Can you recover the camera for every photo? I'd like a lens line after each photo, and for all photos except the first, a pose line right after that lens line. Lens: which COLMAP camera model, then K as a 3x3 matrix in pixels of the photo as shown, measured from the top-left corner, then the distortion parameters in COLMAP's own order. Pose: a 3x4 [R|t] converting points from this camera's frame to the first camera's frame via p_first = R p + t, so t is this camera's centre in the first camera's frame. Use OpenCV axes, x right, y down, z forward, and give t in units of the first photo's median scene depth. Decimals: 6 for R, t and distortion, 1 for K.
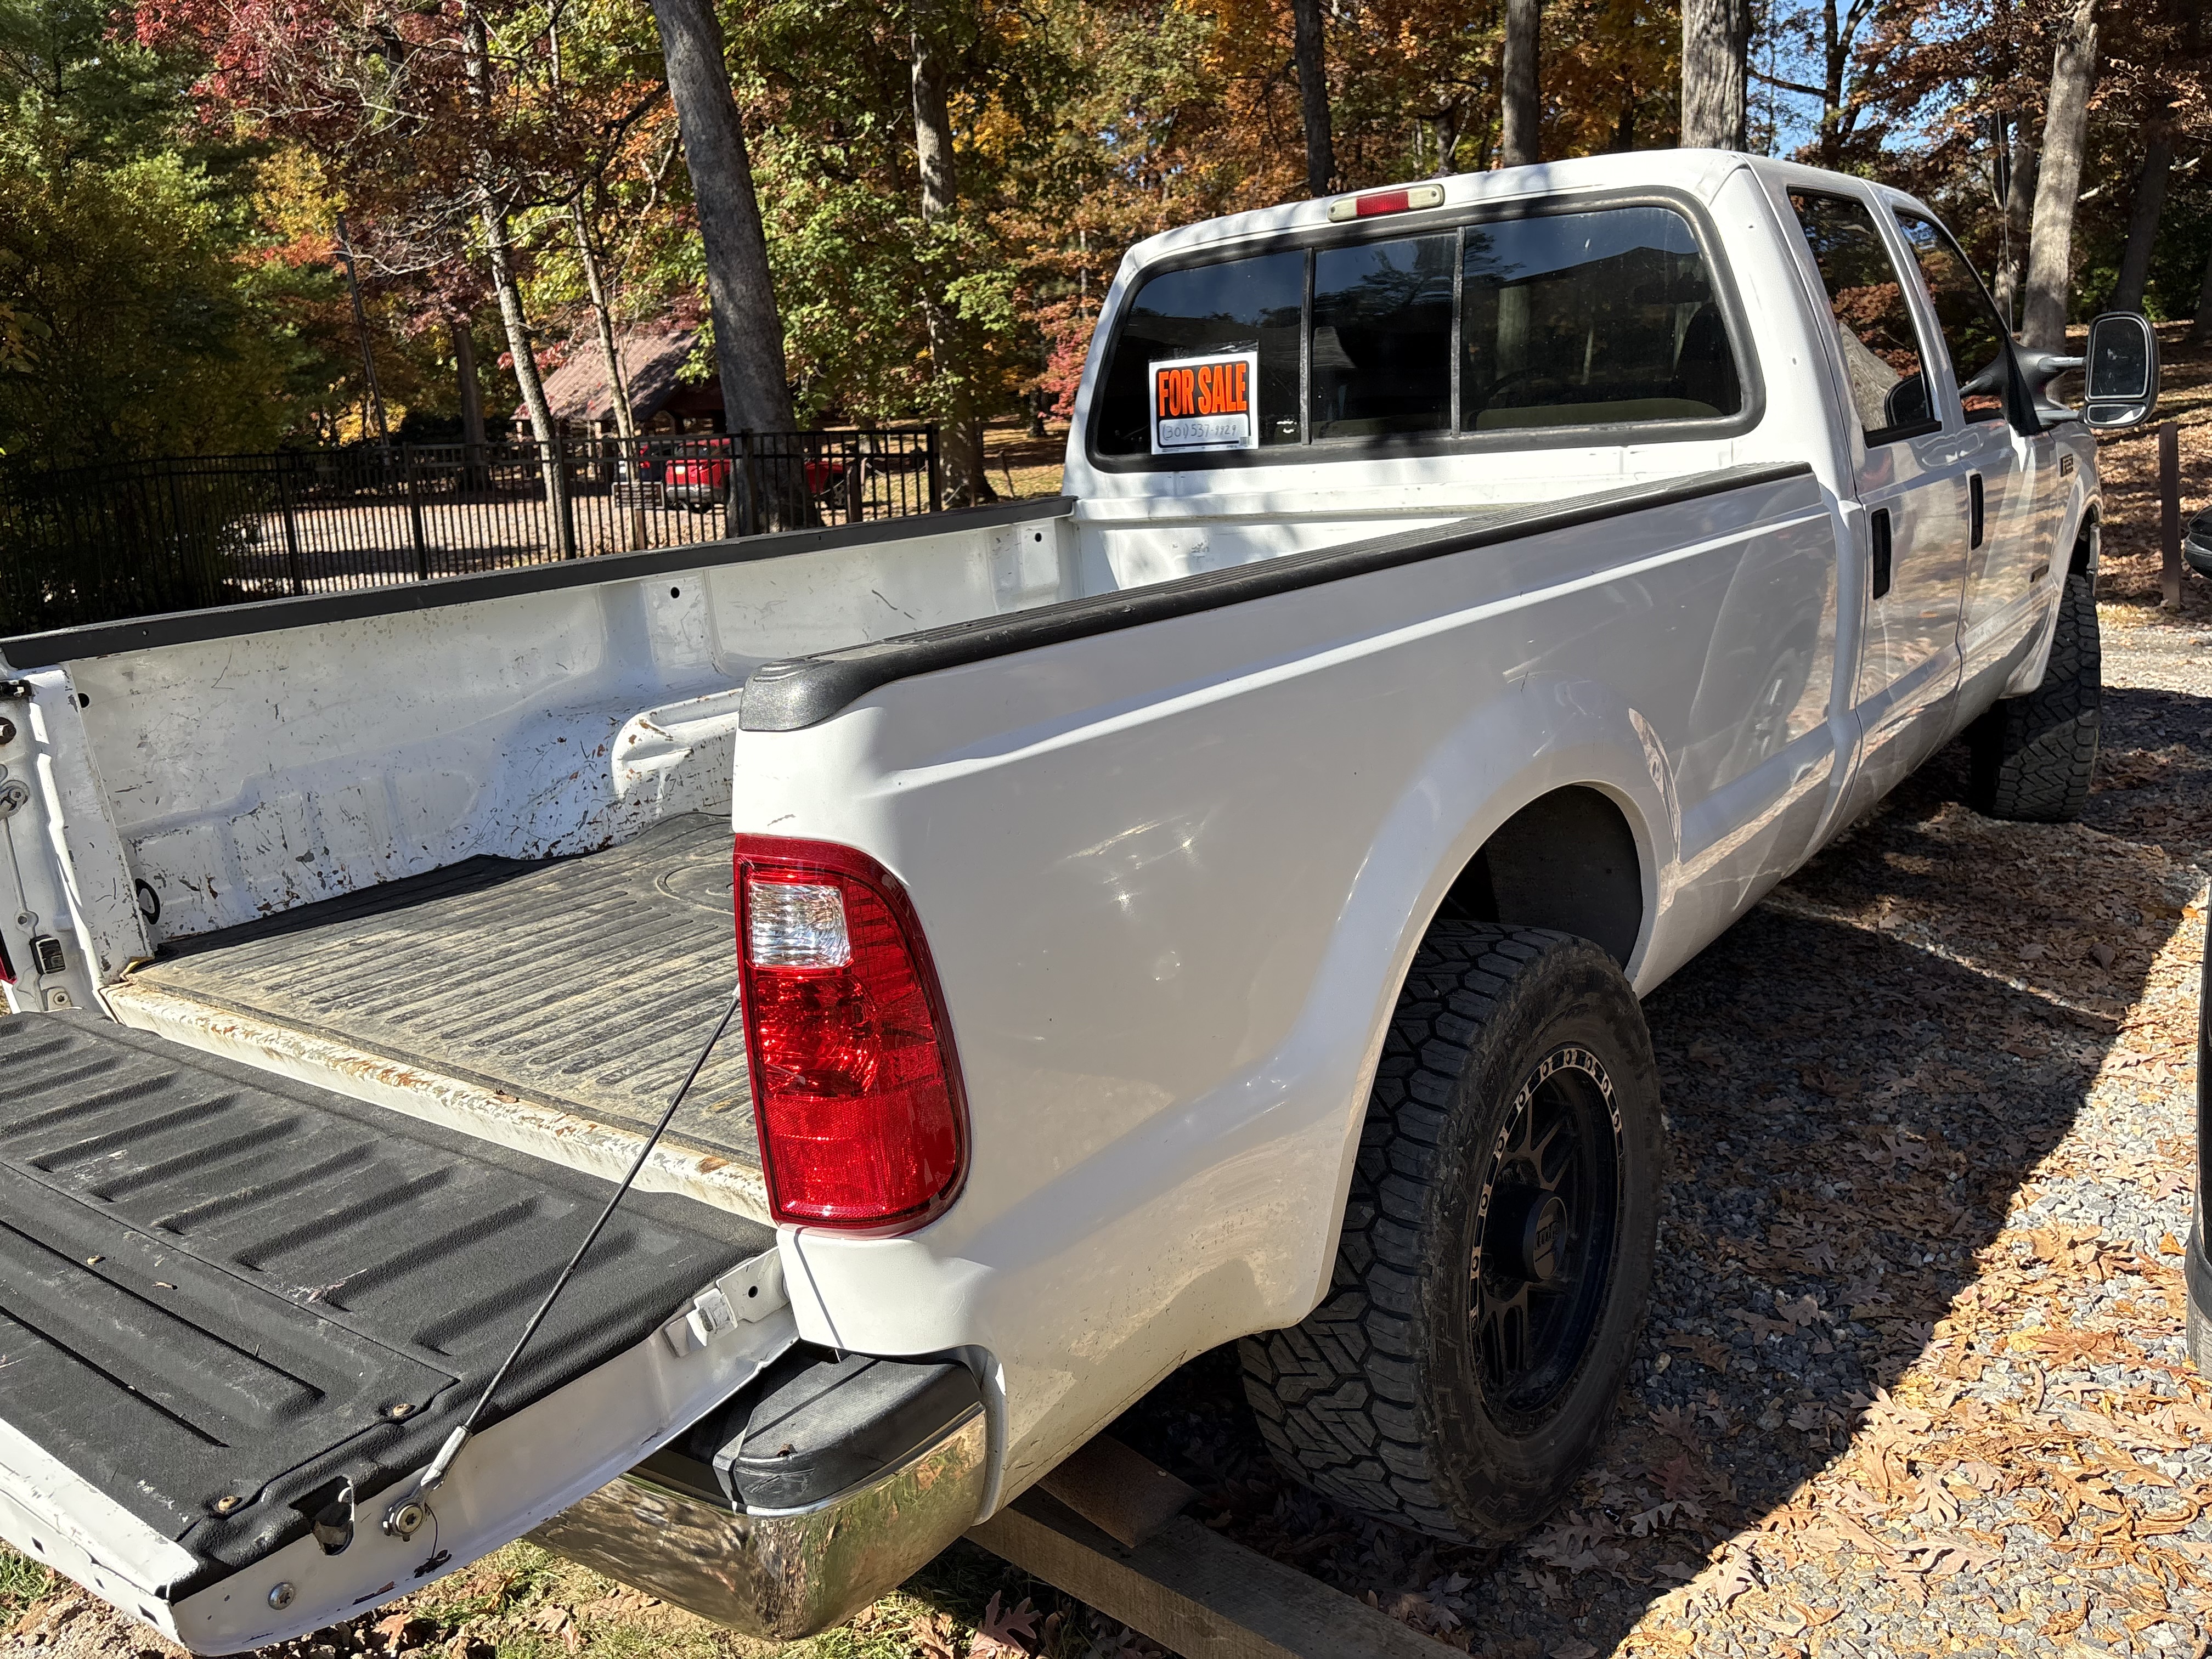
lens RADIAL K [[1675.0, 0, 1095.2], [0, 1675.0, 828.8], [0, 0, 1]] dist [0.002861, -0.021647]
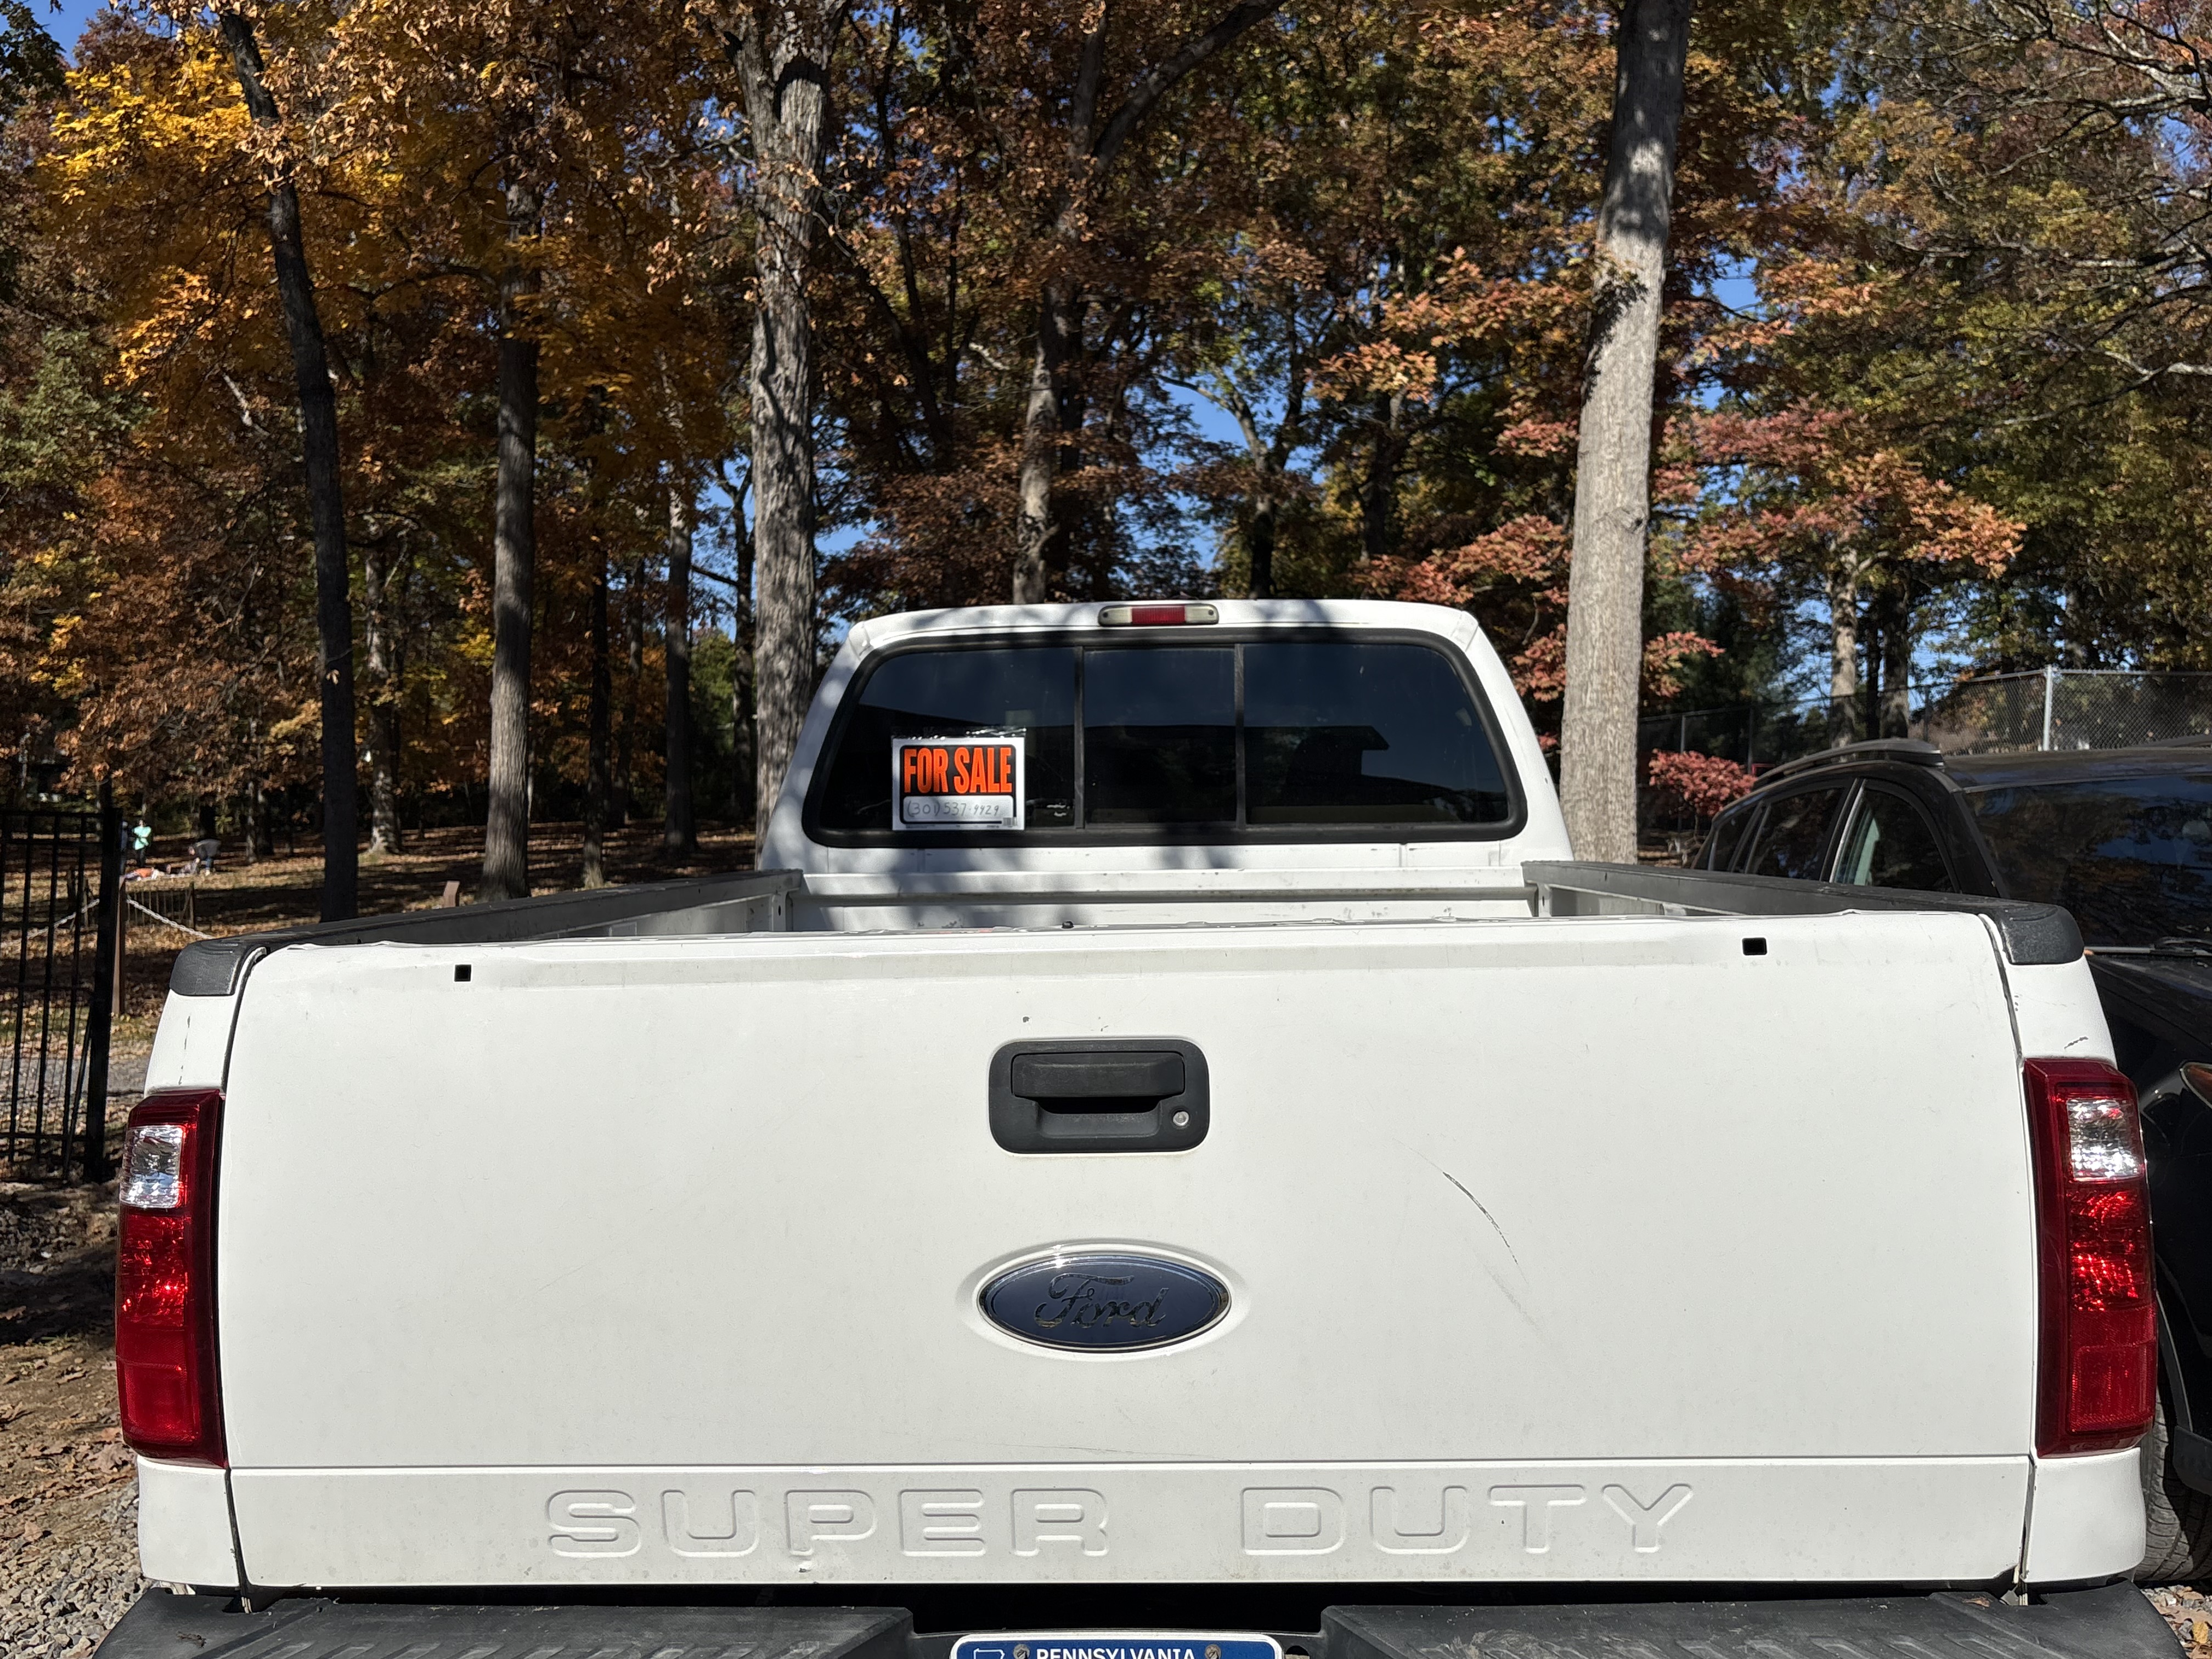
lens RADIAL K [[1801.5, 0, 1101.9], [0, 1801.5, 829.4], [0, 0, 1]] dist [0.039070, -0.020206]
pose [[0.816513, 0.069336, 0.573149, -0.773238], [0.083854, 0.967991, -0.236561, 0.049026], [-0.571205, 0.241216, 0.784563, 0.210996]]
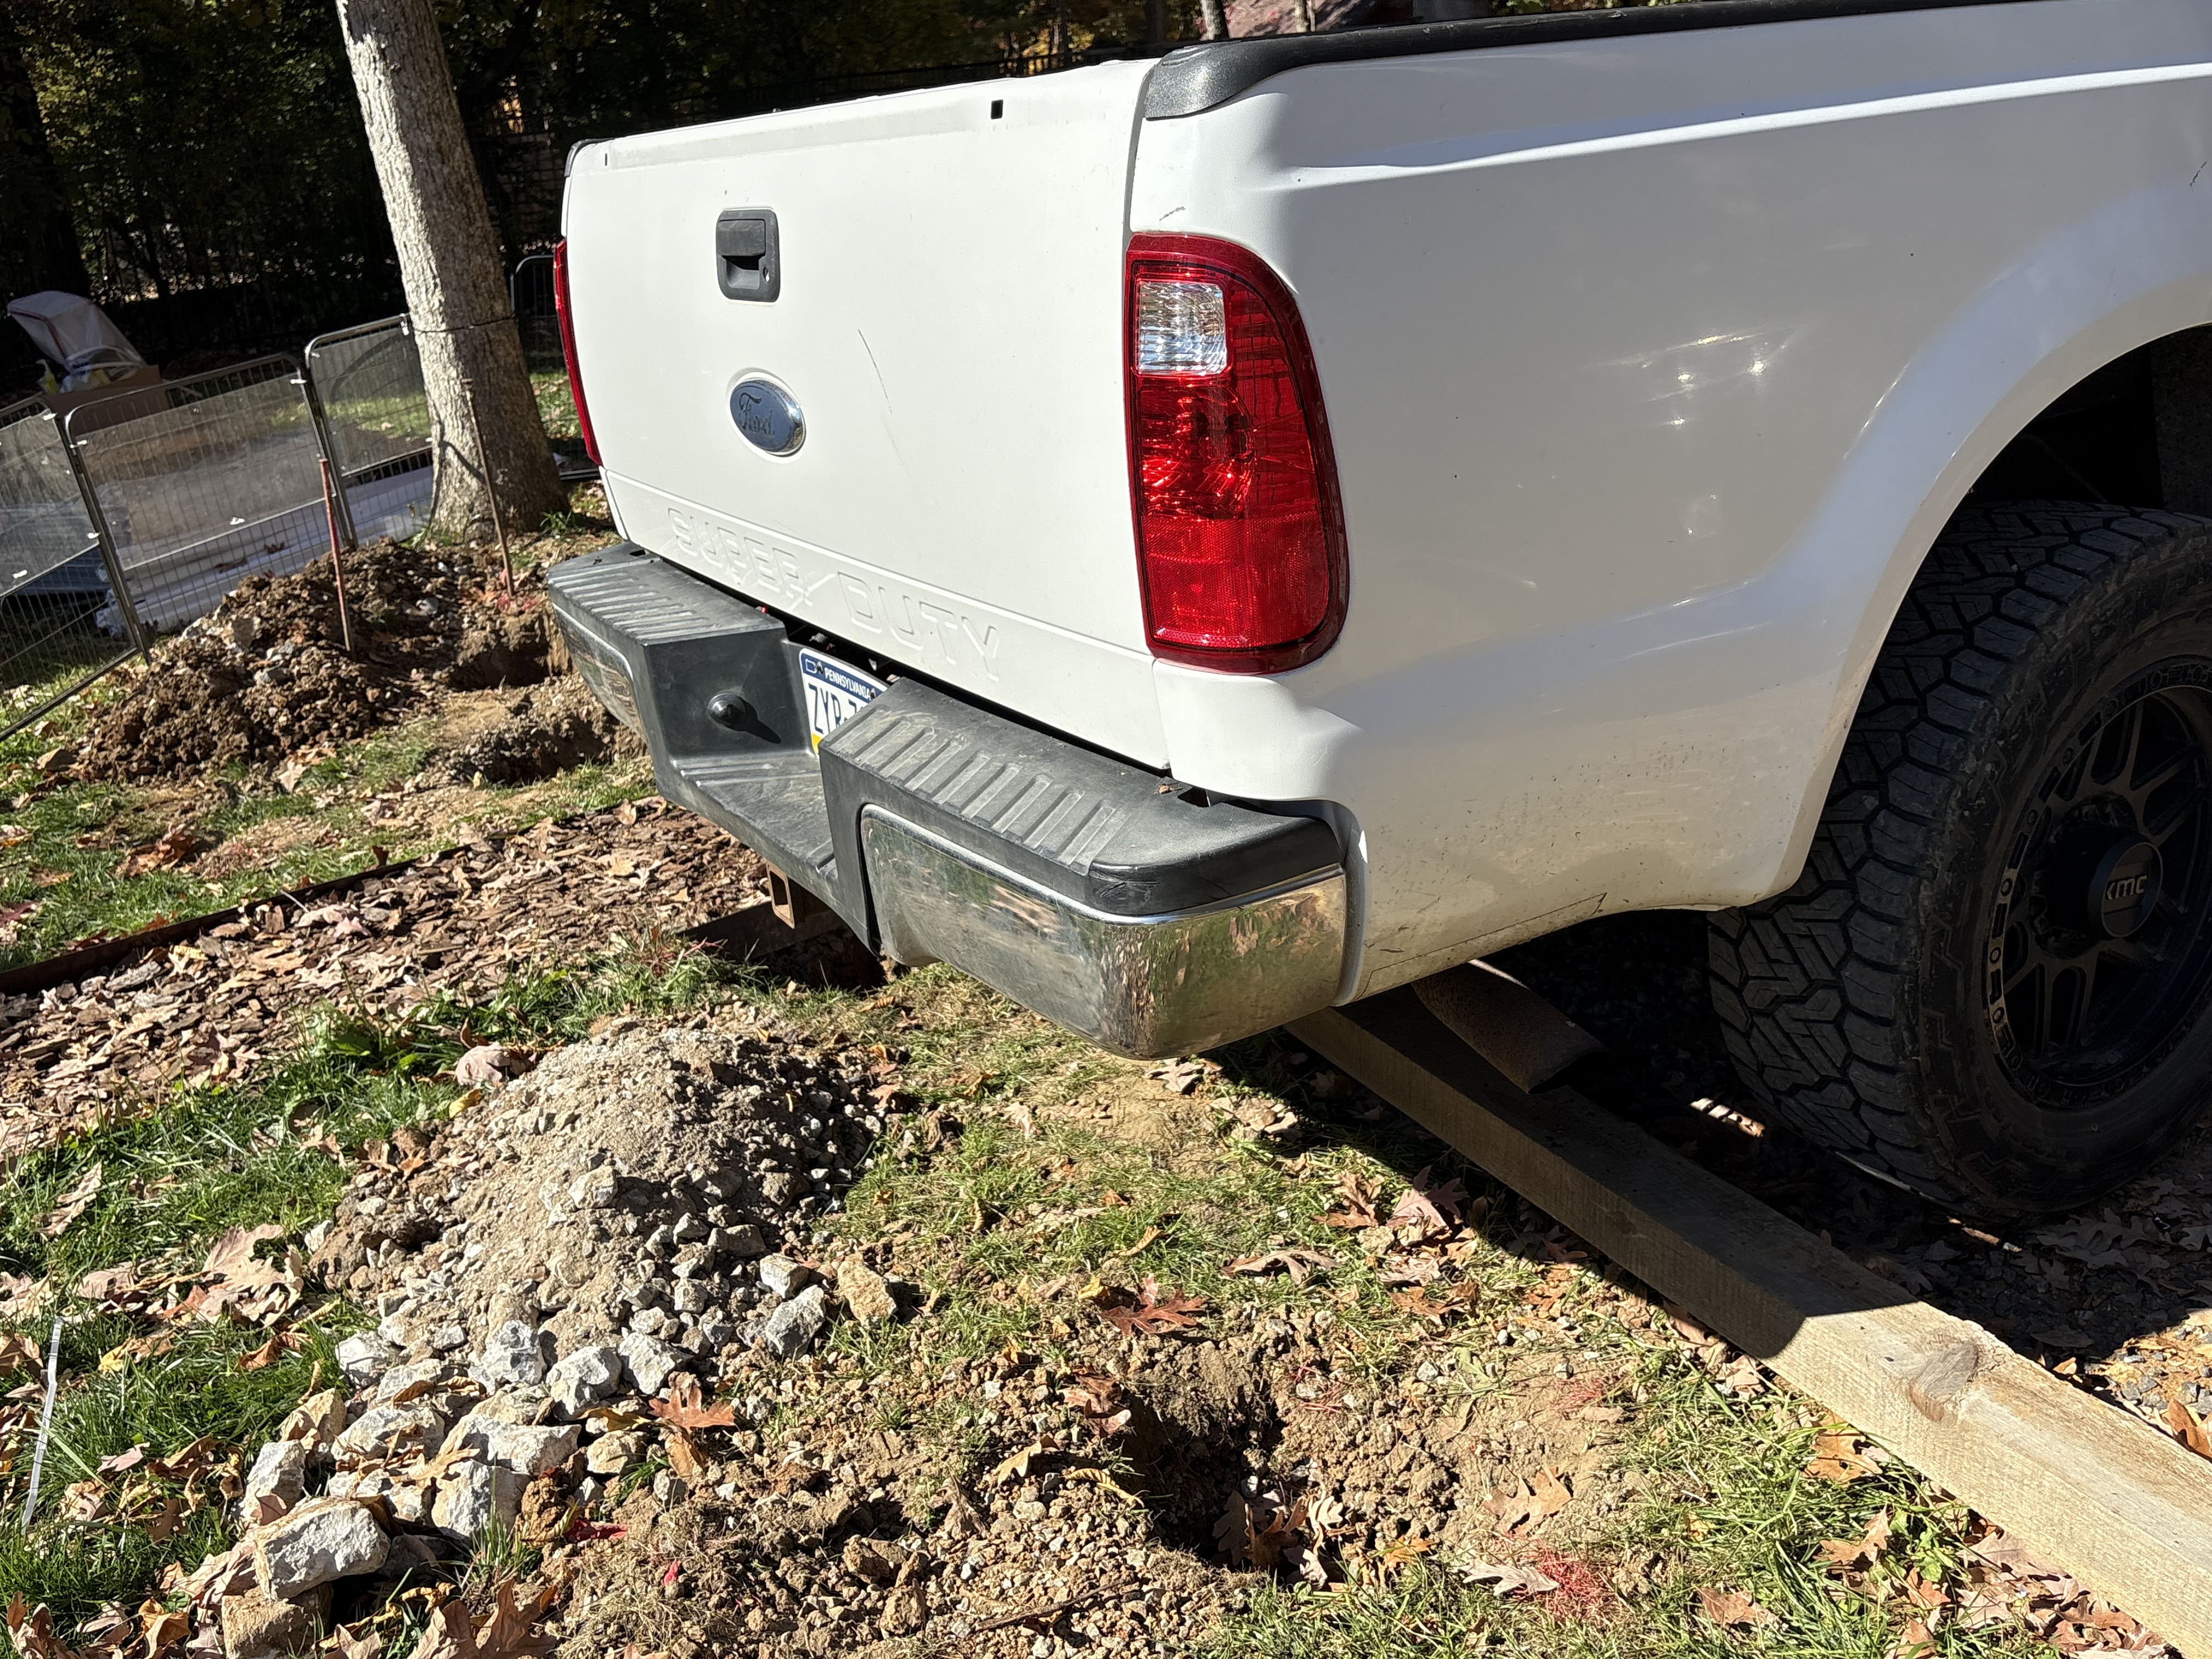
lens RADIAL K [[1801.5, 0, 1108.9], [0, 1801.5, 841.9], [0, 0, 1]] dist [0.039070, -0.020206]
pose [[0.929327, 0.133124, -0.344426, 0.102977], [-0.073038, 0.980593, 0.181940, 0.089398], [0.361962, -0.143926, 0.921015, -0.013827]]
